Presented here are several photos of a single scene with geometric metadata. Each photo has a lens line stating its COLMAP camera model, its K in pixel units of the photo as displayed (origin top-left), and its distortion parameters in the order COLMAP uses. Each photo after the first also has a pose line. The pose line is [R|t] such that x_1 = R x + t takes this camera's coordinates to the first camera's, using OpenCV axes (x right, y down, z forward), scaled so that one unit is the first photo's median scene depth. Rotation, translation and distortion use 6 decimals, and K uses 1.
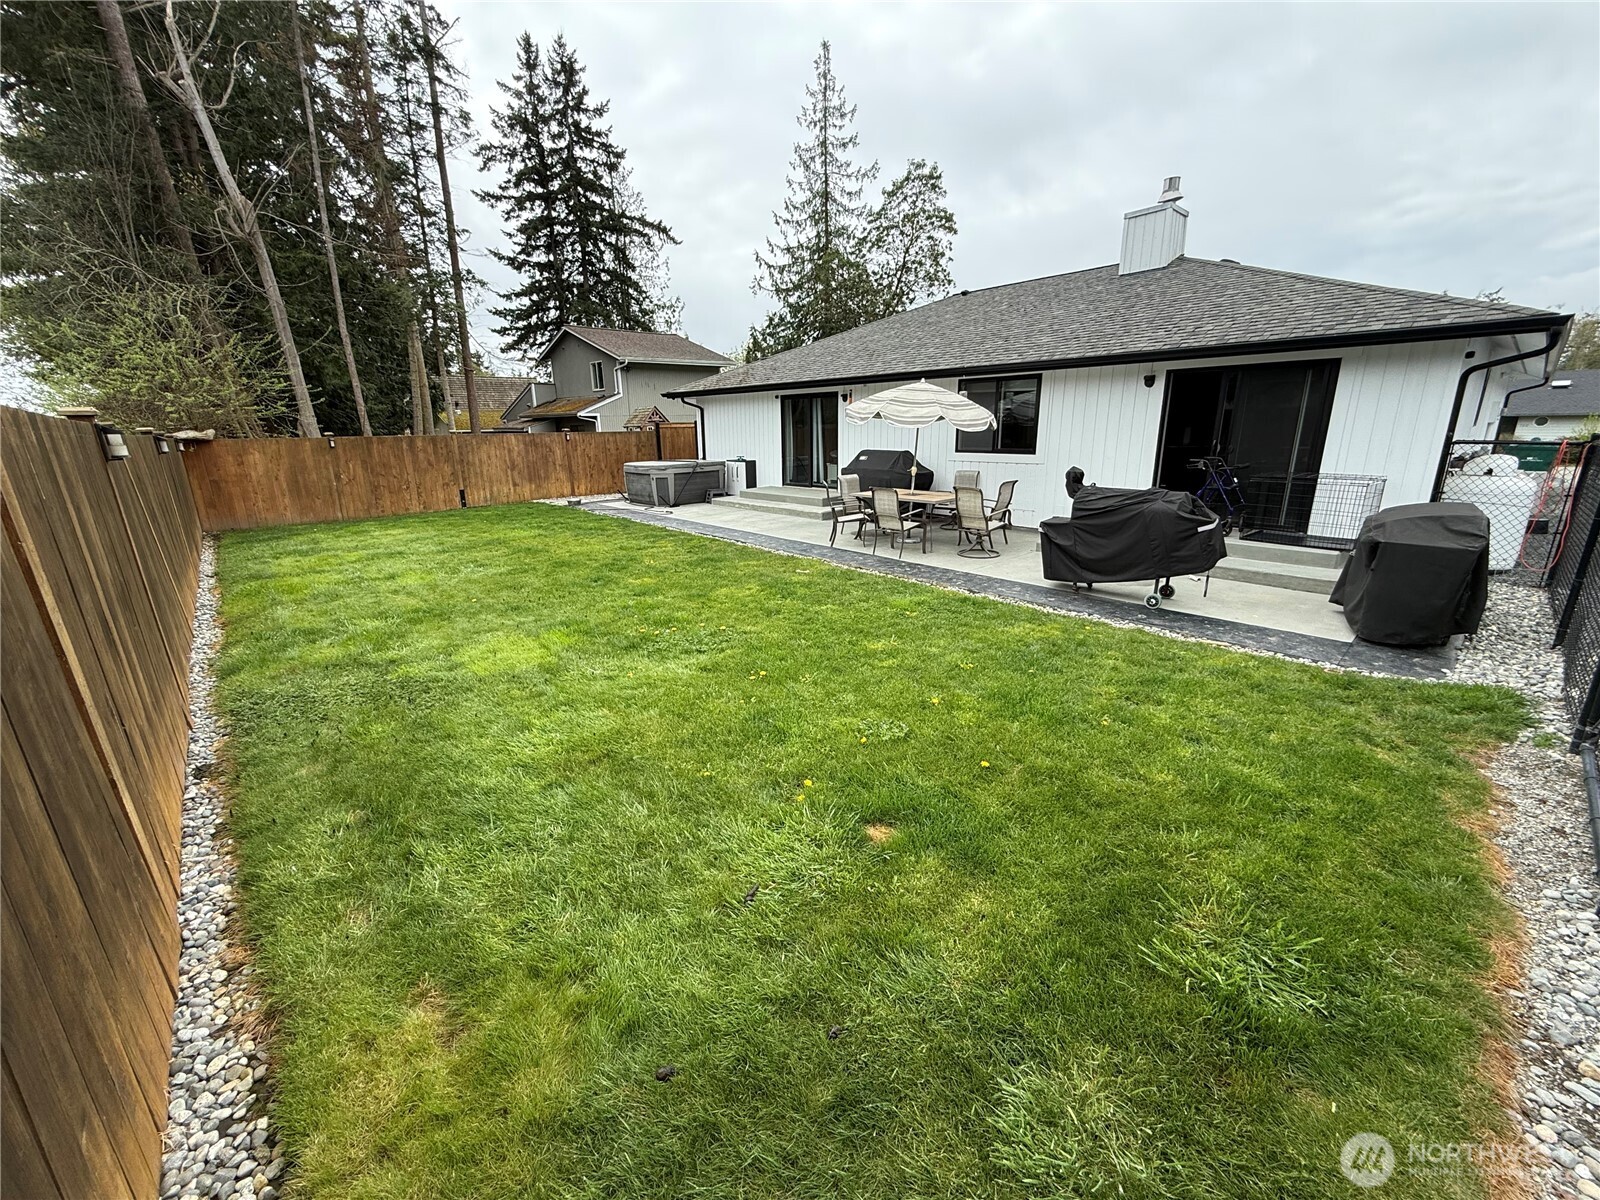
lens RADIAL K [[637.6, 0, 796.6], [0, 637.6, 599.0], [0, 0, 1]] dist [0.000054, -0.000245]
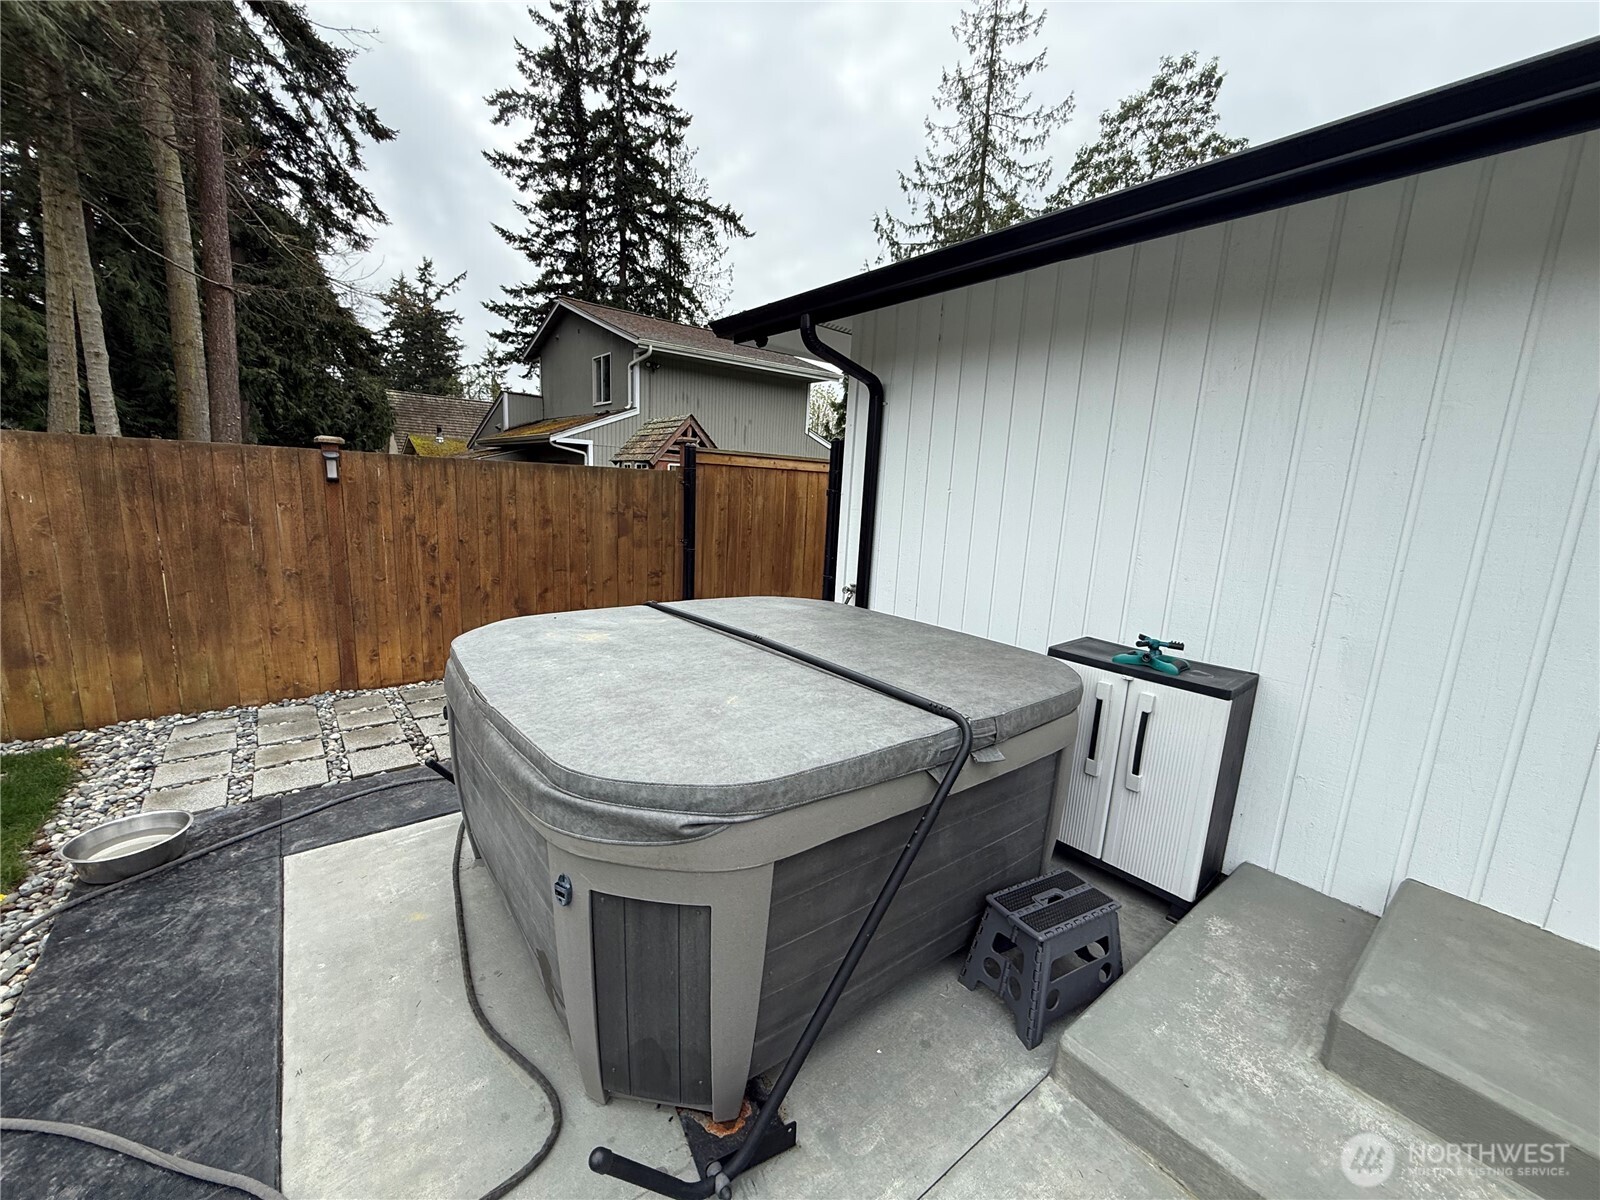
lens RADIAL K [[637.6, 0, 796.6], [0, 637.6, 599.0], [0, 0, 1]] dist [0.000054, -0.000245]
pose [[0.995987, 0.075148, -0.048601, -0.065971], [-0.079247, 0.992892, -0.088798, -0.080809], [0.041583, 0.092293, 0.994863, 0.316153]]
